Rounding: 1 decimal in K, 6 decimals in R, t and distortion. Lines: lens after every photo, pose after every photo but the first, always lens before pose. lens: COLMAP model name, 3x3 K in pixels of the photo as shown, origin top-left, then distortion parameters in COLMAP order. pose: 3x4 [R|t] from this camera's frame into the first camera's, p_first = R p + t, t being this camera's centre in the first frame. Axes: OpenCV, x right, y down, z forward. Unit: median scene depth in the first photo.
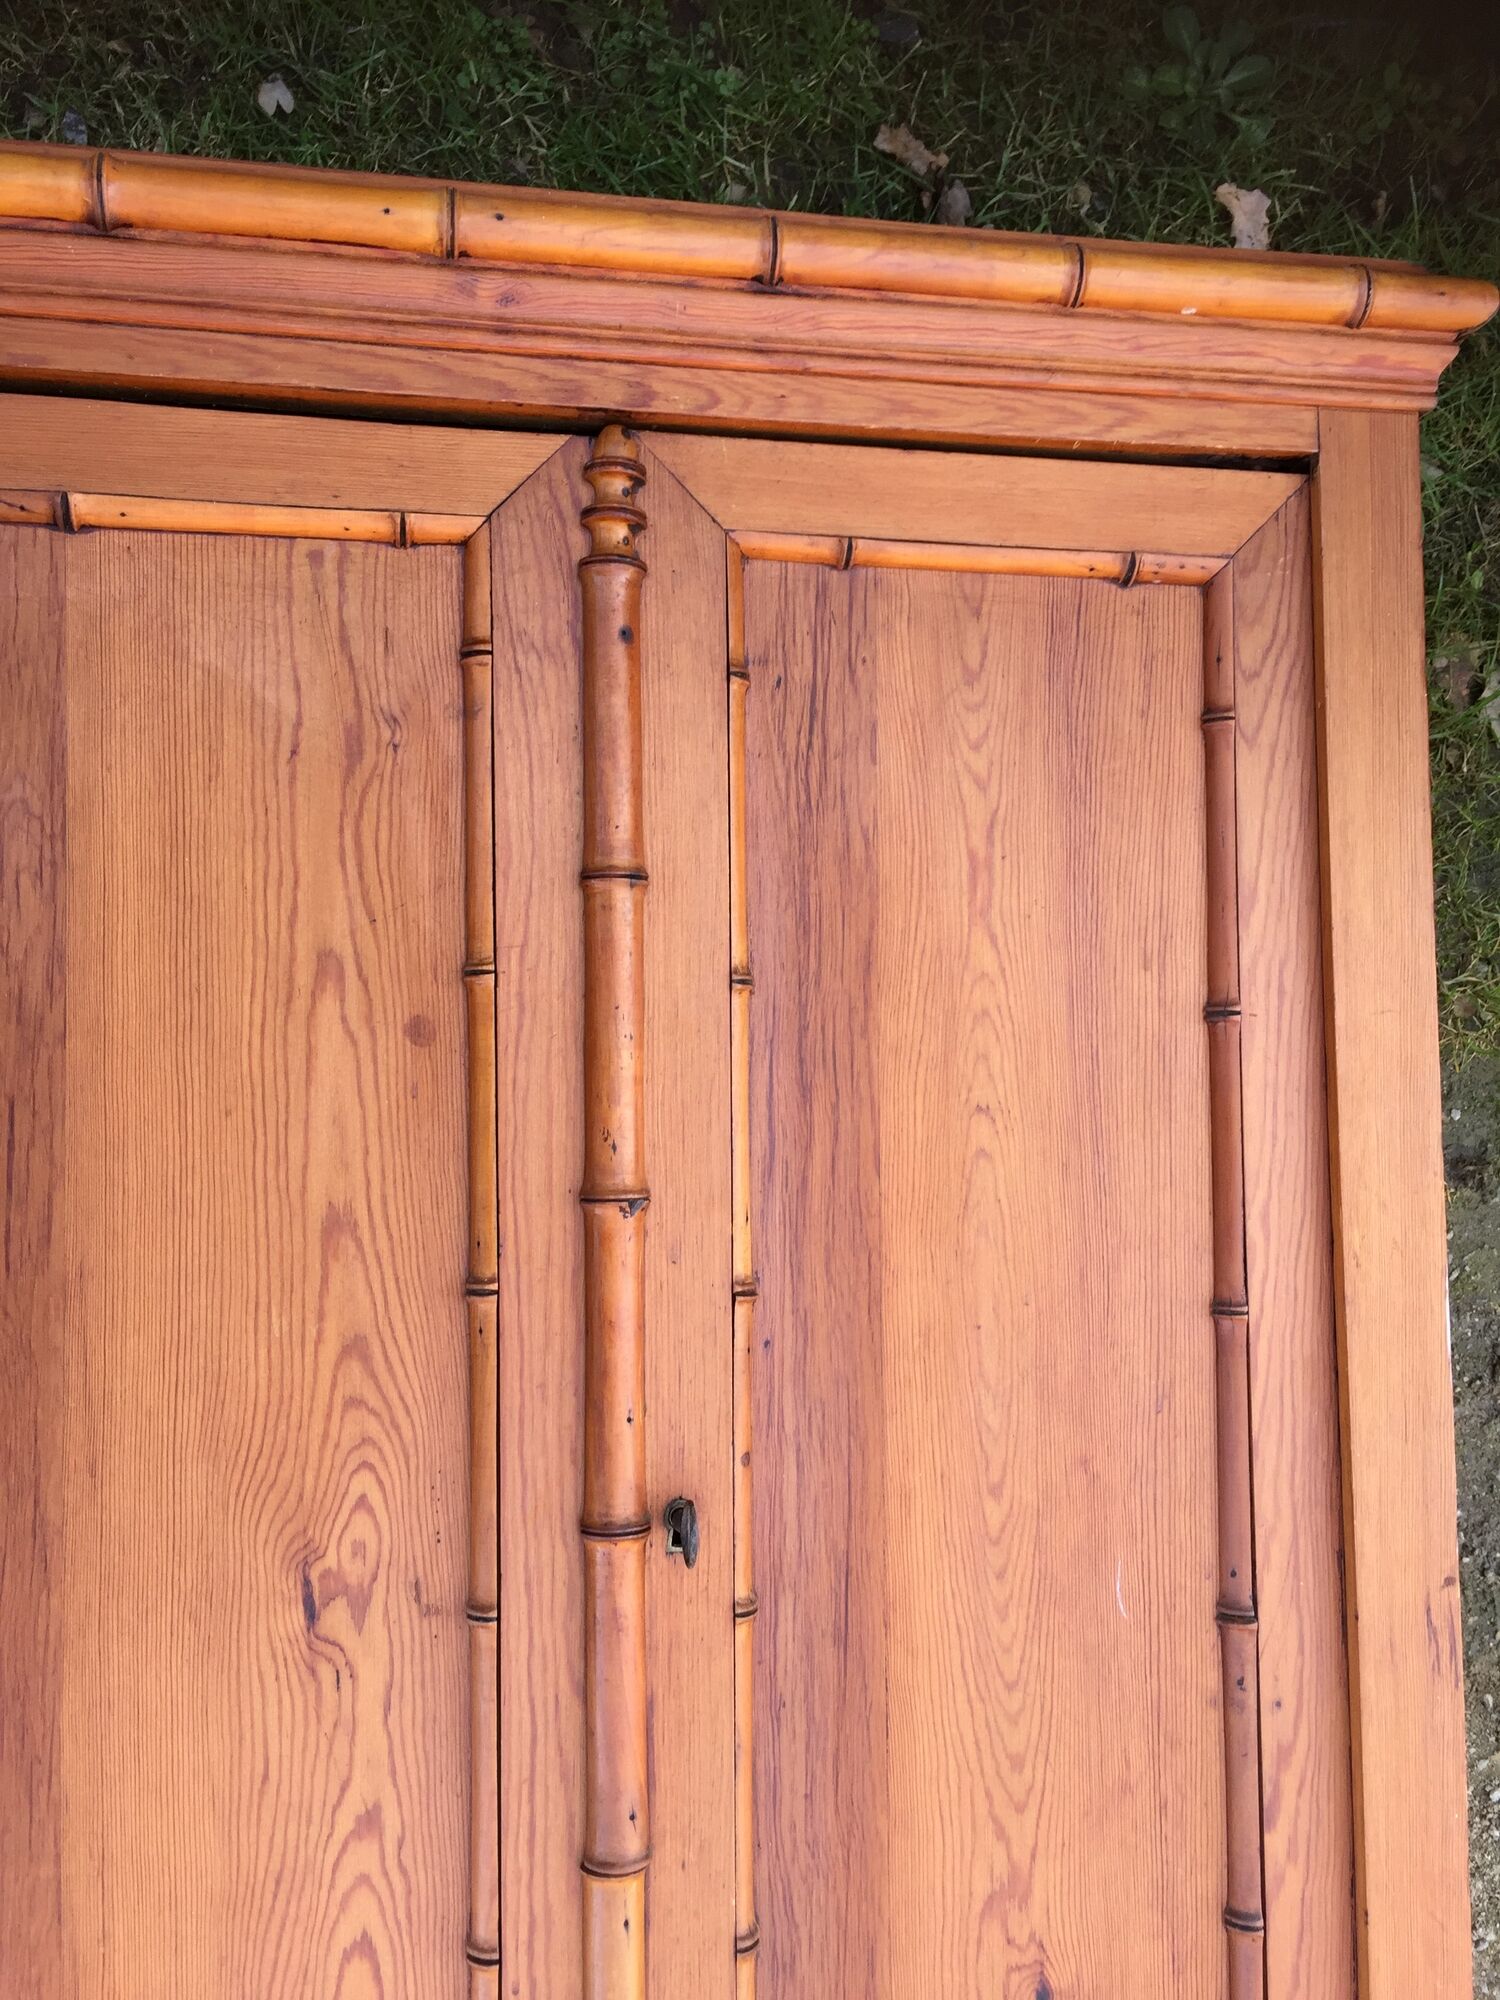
lens RADIAL K [[1671.8, 0, 705.9], [0, 1671.8, 1064.7], [0, 0, 1]] dist [0.072748, -0.099878]
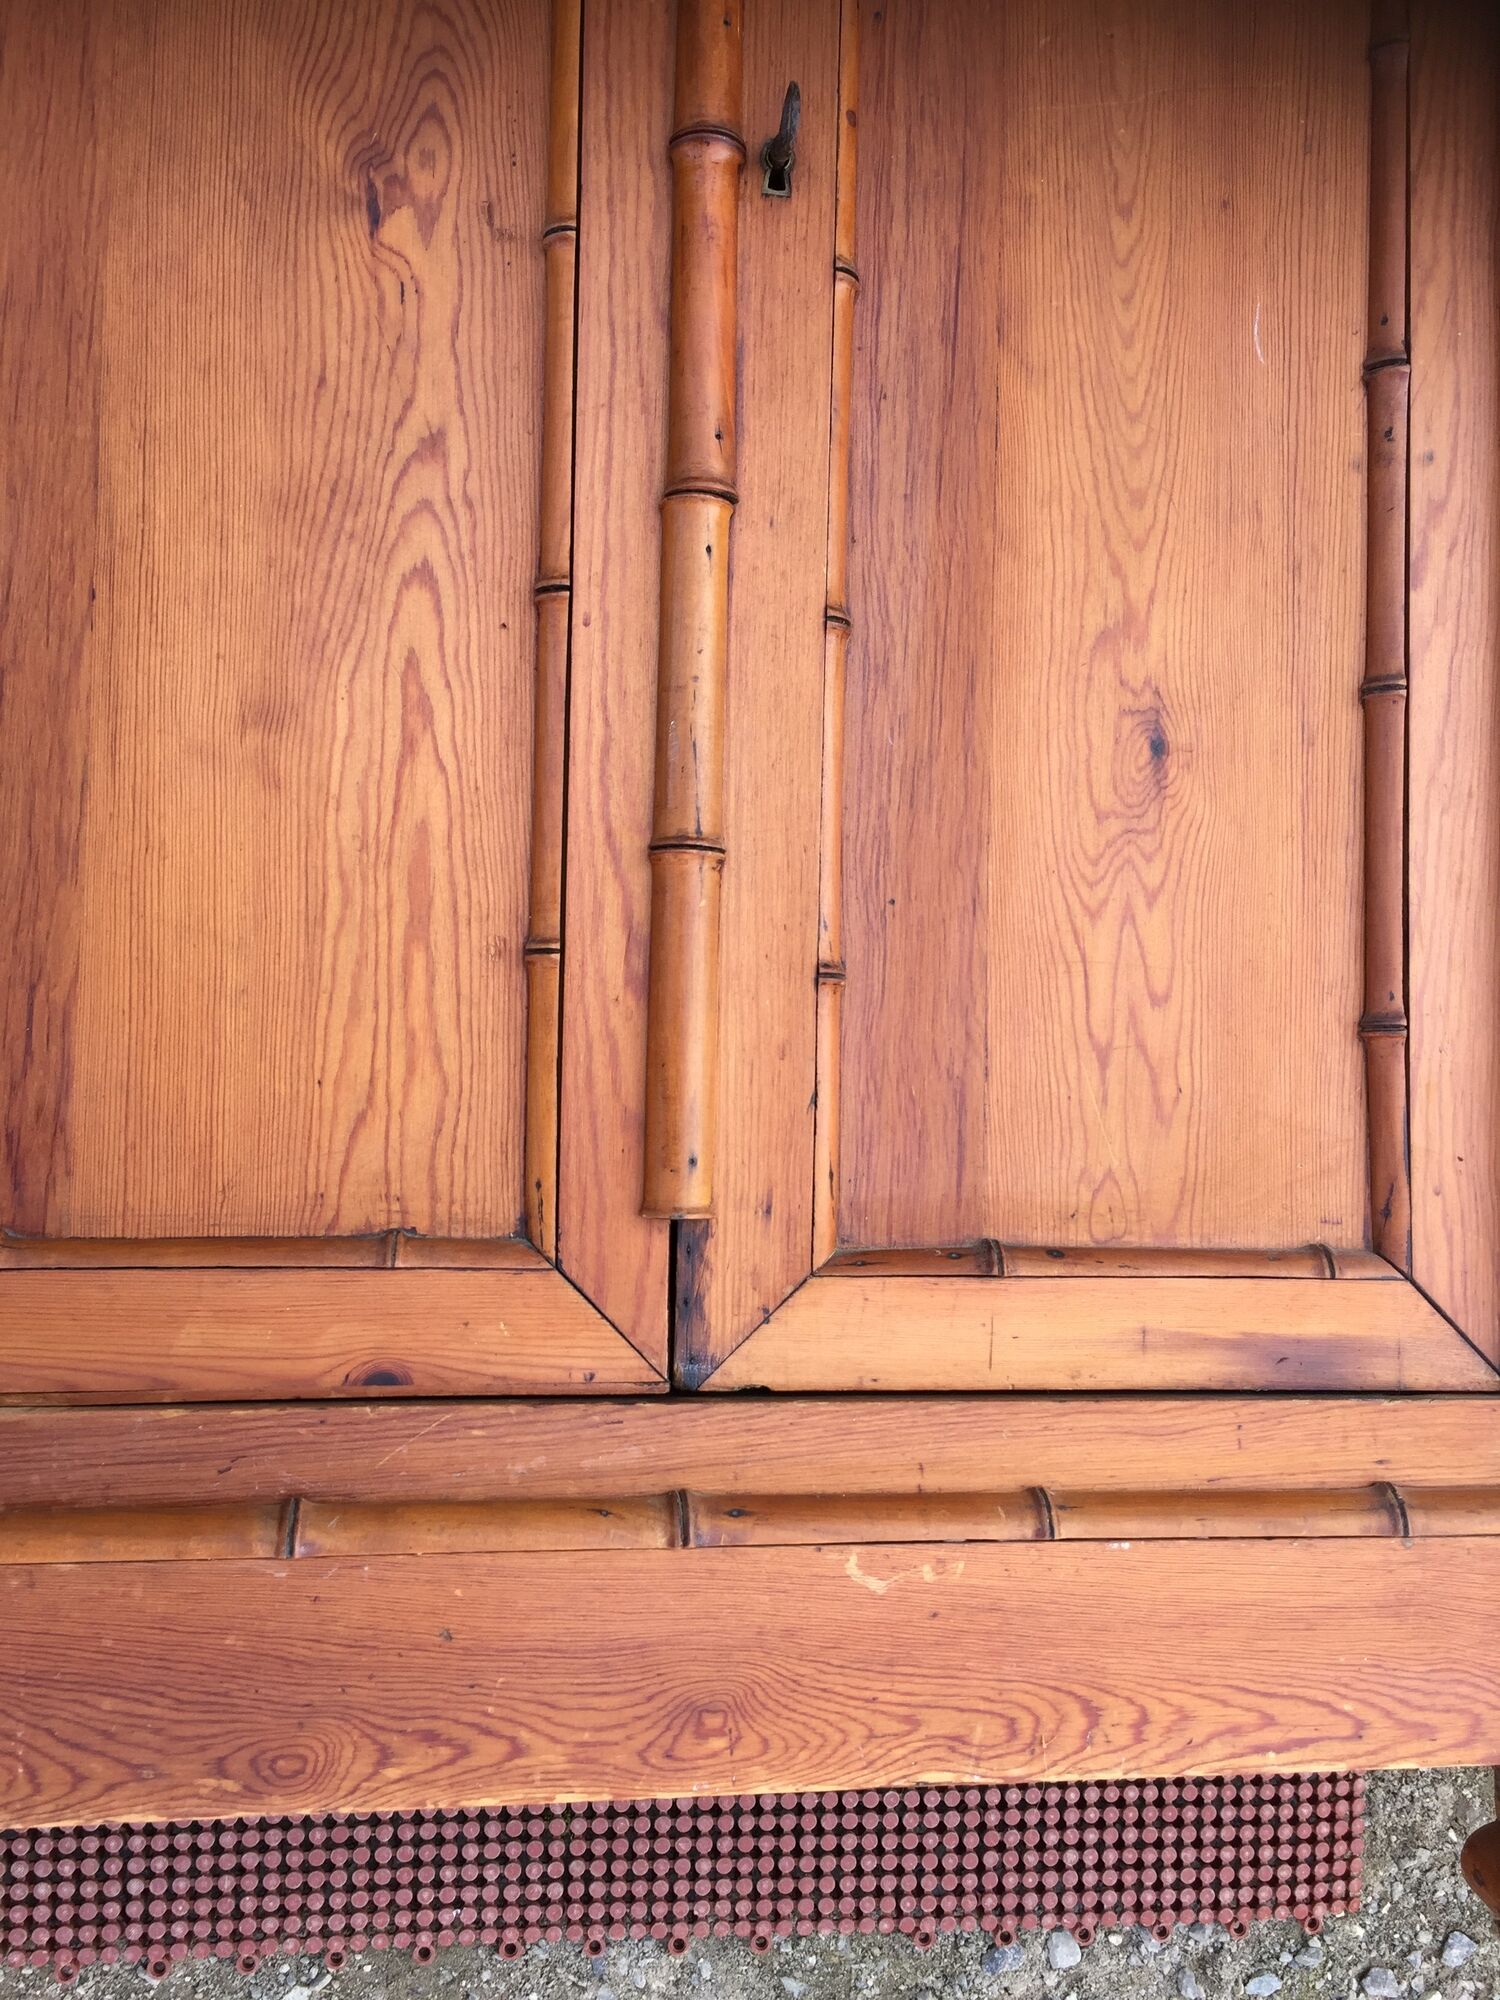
lens RADIAL K [[1671.8, 0, 714.8], [0, 1671.8, 1034.5], [0, 0, 1]] dist [0.072748, -0.099878]
pose [[0.998925, 0.029031, -0.036139, -0.002894], [-0.029379, 0.999527, -0.009138, 0.763226], [0.035857, 0.010190, 0.999305, 0.089120]]
